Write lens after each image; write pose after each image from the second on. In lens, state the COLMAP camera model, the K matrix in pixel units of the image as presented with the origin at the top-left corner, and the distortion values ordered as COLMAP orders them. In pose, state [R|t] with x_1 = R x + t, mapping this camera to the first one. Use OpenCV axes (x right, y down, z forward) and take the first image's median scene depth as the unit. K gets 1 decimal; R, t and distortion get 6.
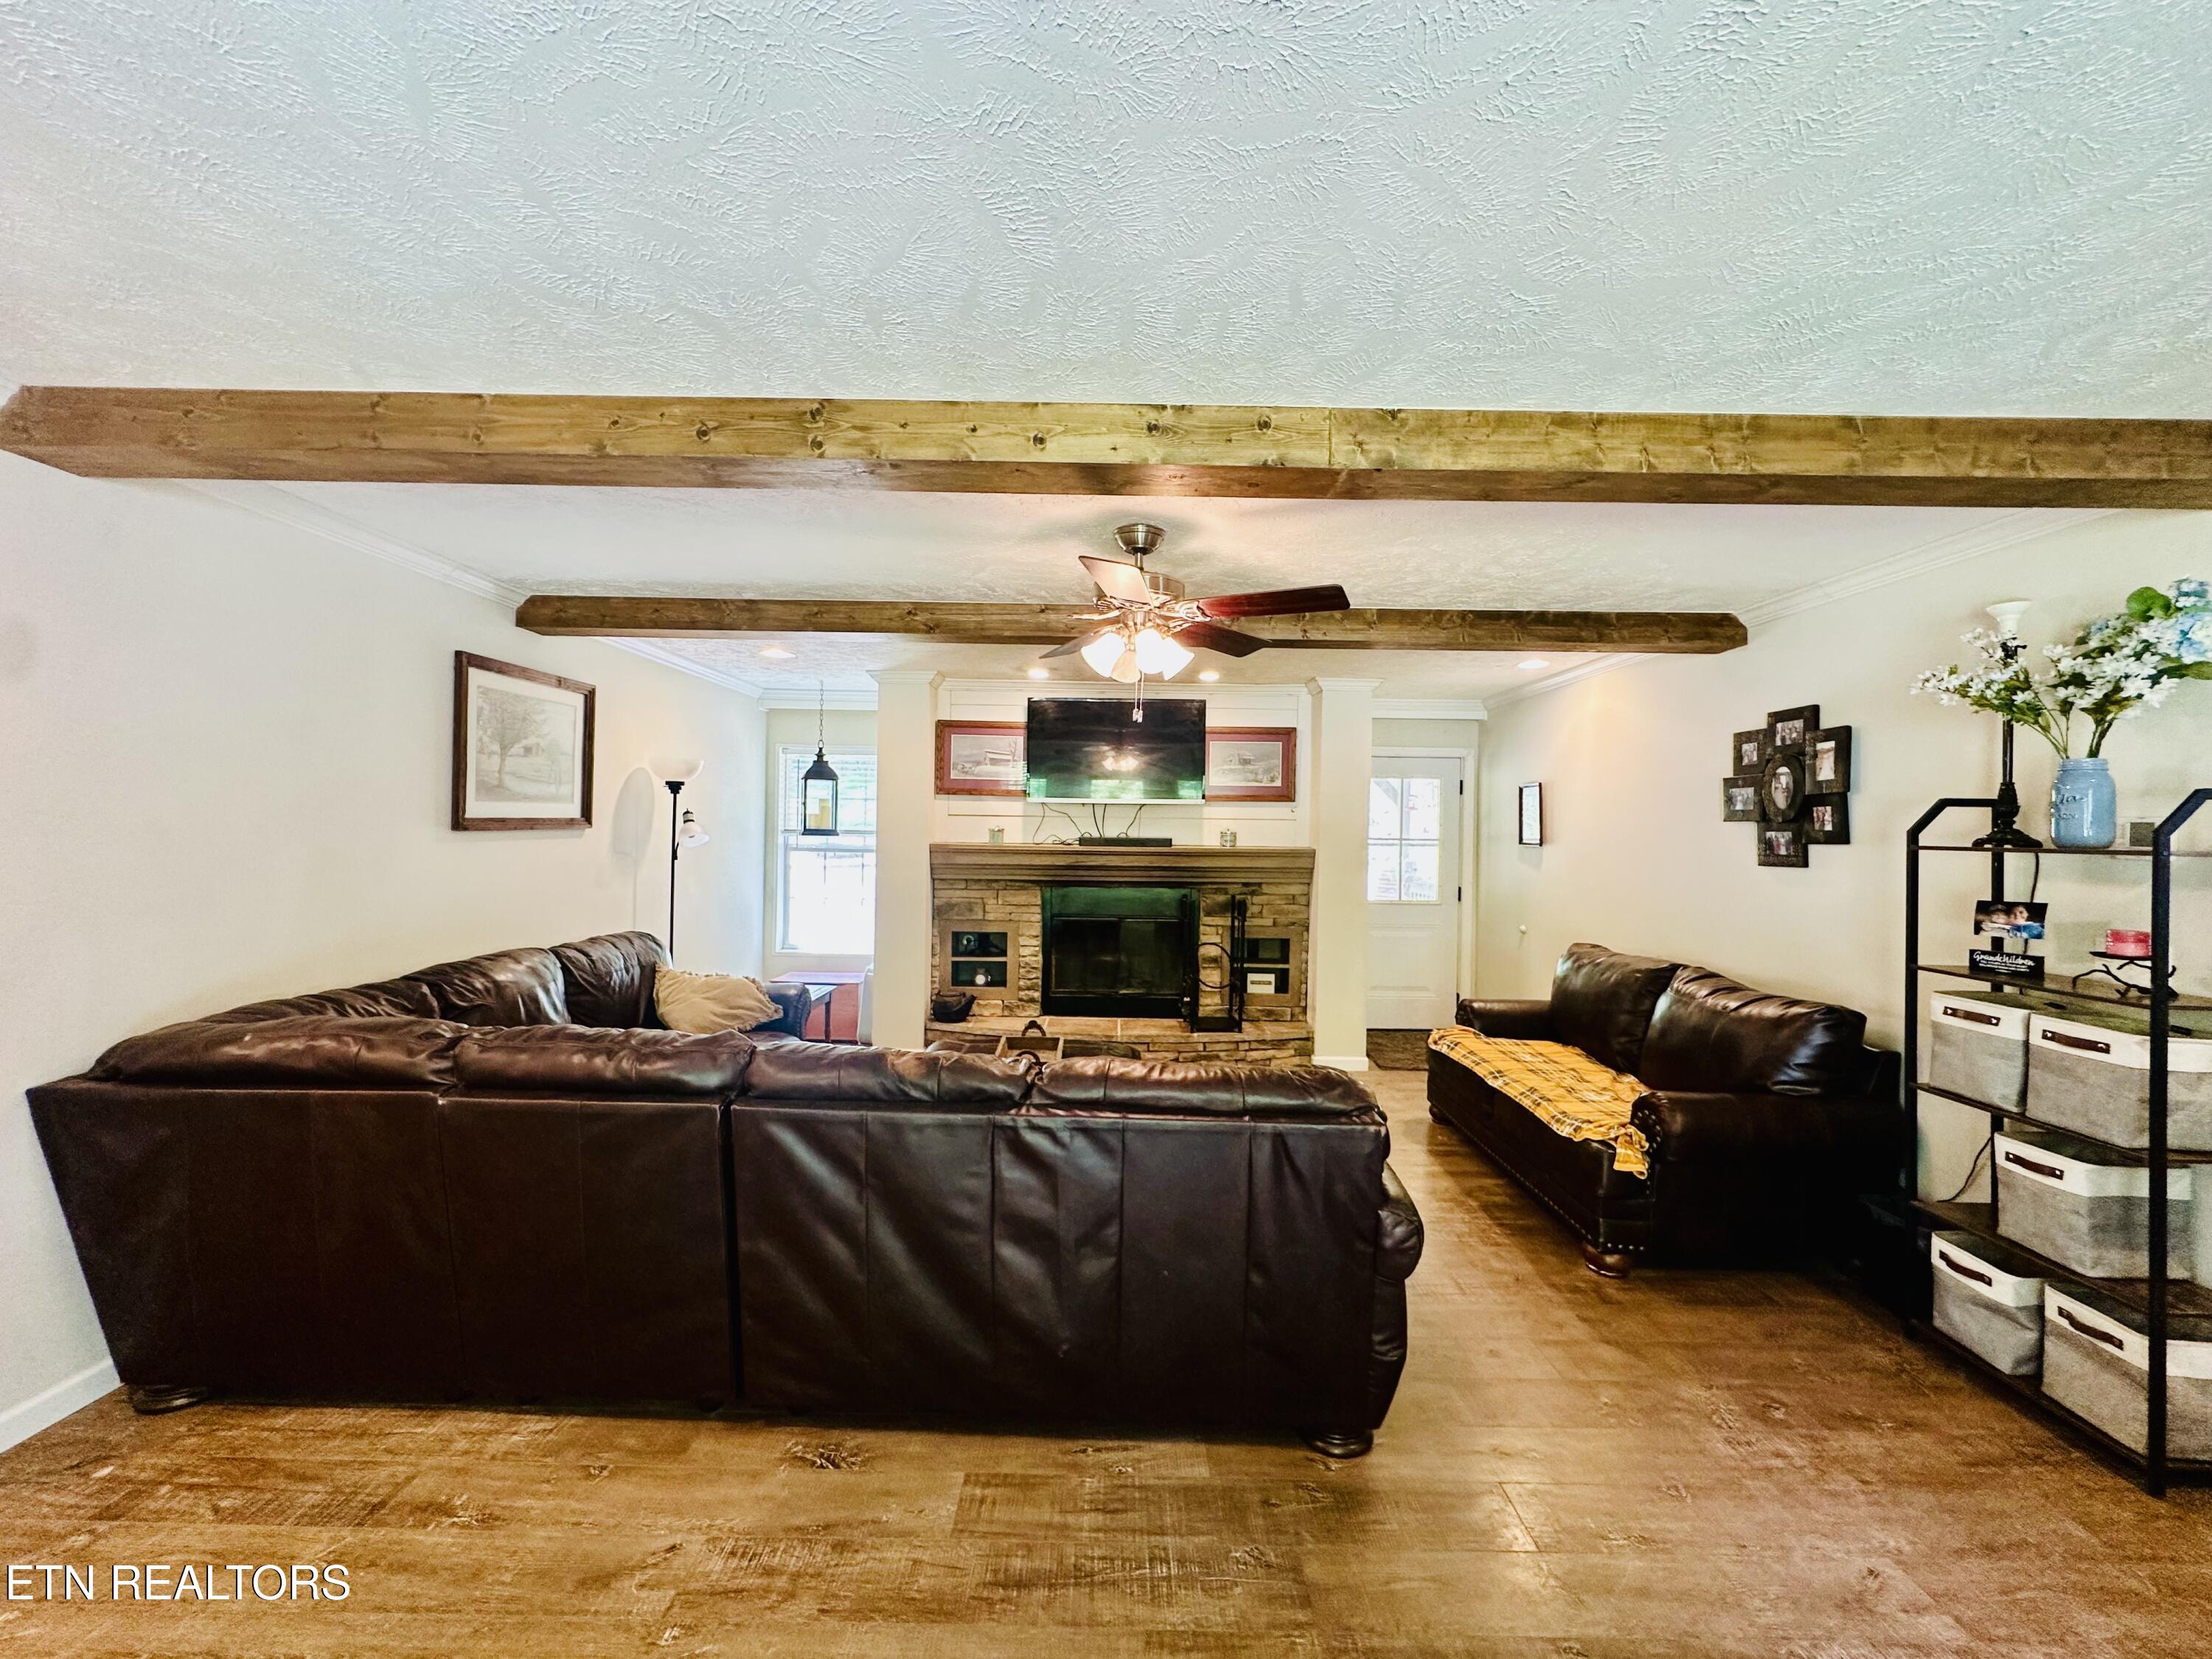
lens RADIAL K [[887.2, 0, 1103.3], [0, 887.2, 834.1], [0, 0, 1]] dist [-0.005230, 0.001349]
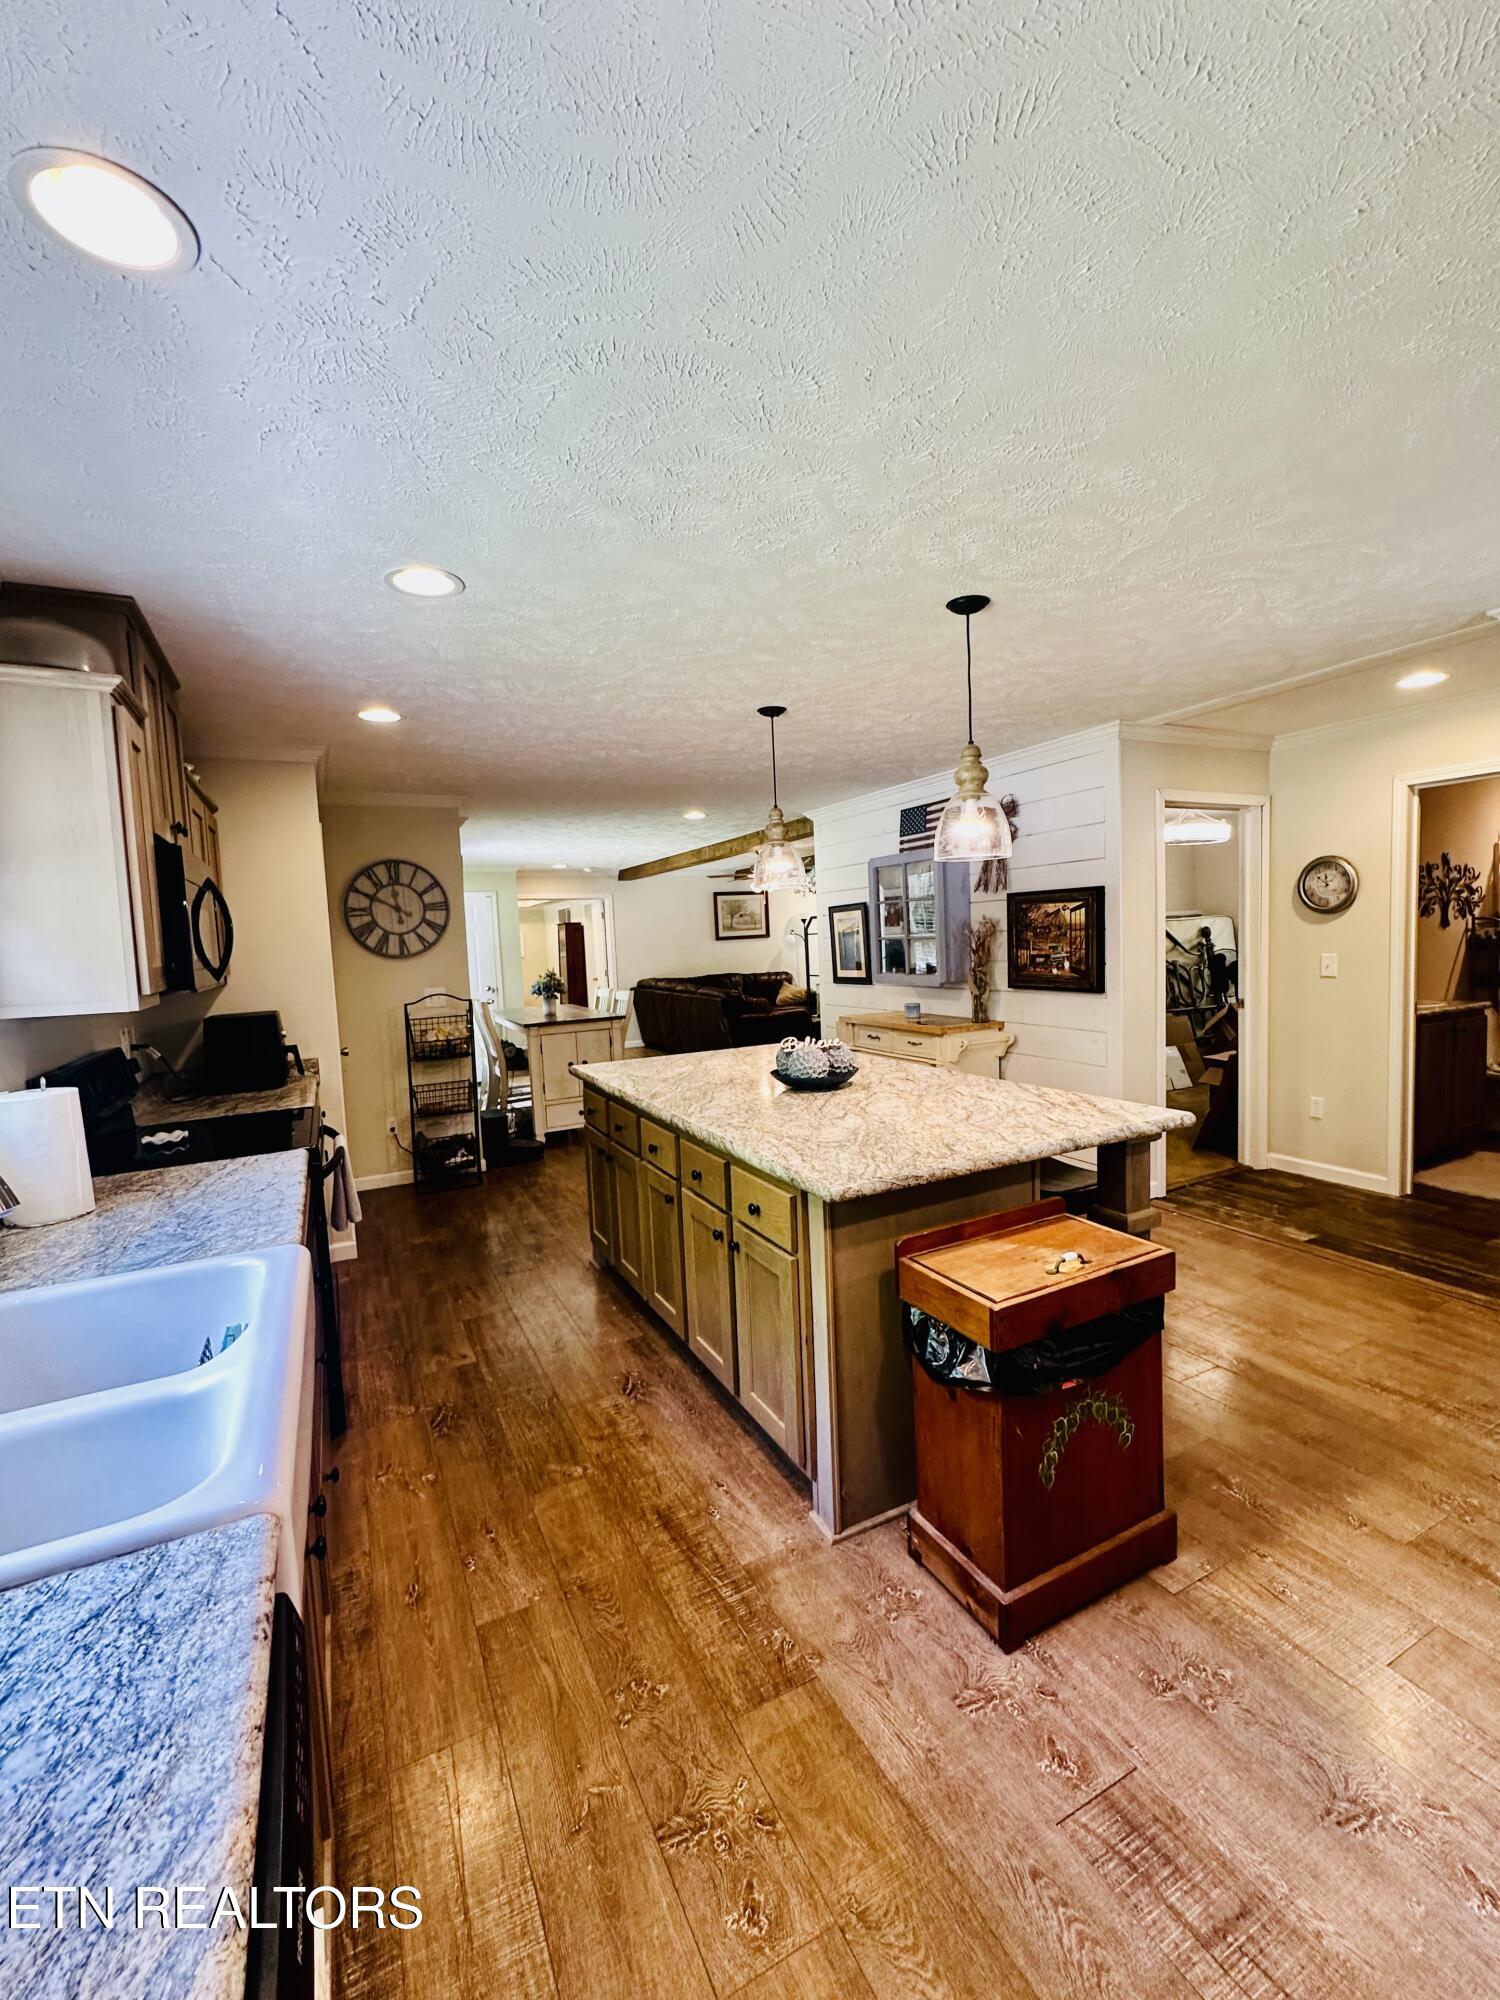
lens RADIAL K [[802.2, 0, 737.2], [0, 802.2, 1001.7], [0, 0, 1]] dist [-0.005230, 0.001349]
pose [[0.454845, 0.033283, -0.889948, 1.419741], [0.044941, 0.997170, 0.060262, 0.032930], [0.889436, -0.067405, 0.452062, -0.289746]]
